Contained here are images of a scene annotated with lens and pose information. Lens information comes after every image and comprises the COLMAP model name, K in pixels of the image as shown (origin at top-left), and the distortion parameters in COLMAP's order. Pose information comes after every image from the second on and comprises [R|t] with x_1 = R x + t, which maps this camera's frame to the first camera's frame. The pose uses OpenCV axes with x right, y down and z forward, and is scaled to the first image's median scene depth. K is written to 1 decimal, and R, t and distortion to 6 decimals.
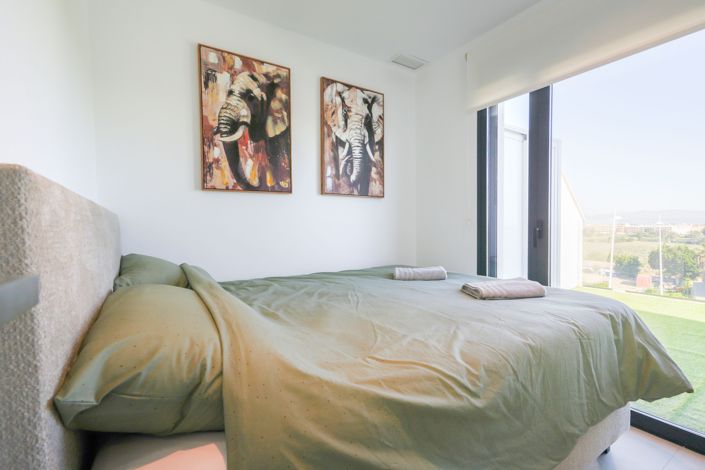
lens RADIAL K [[321.9, 0, 354.0], [0, 321.9, 231.7], [0, 0, 1]] dist [0.003932, 0.003402]
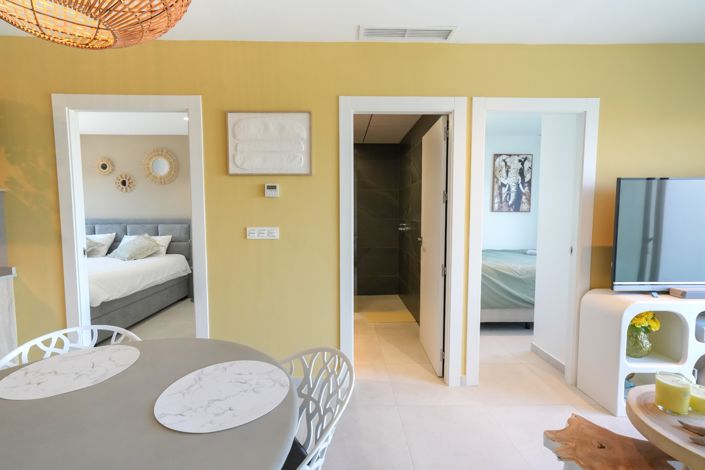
lens RADIAL K [[321.9, 0, 347.0], [0, 321.9, 233.1], [0, 0, 1]] dist [0.003932, 0.003402]
pose [[0.842971, 0.043831, -0.536170, 0.214076], [-0.013122, 0.998054, 0.060958, -0.088936], [0.537798, -0.044350, 0.841906, -1.151457]]
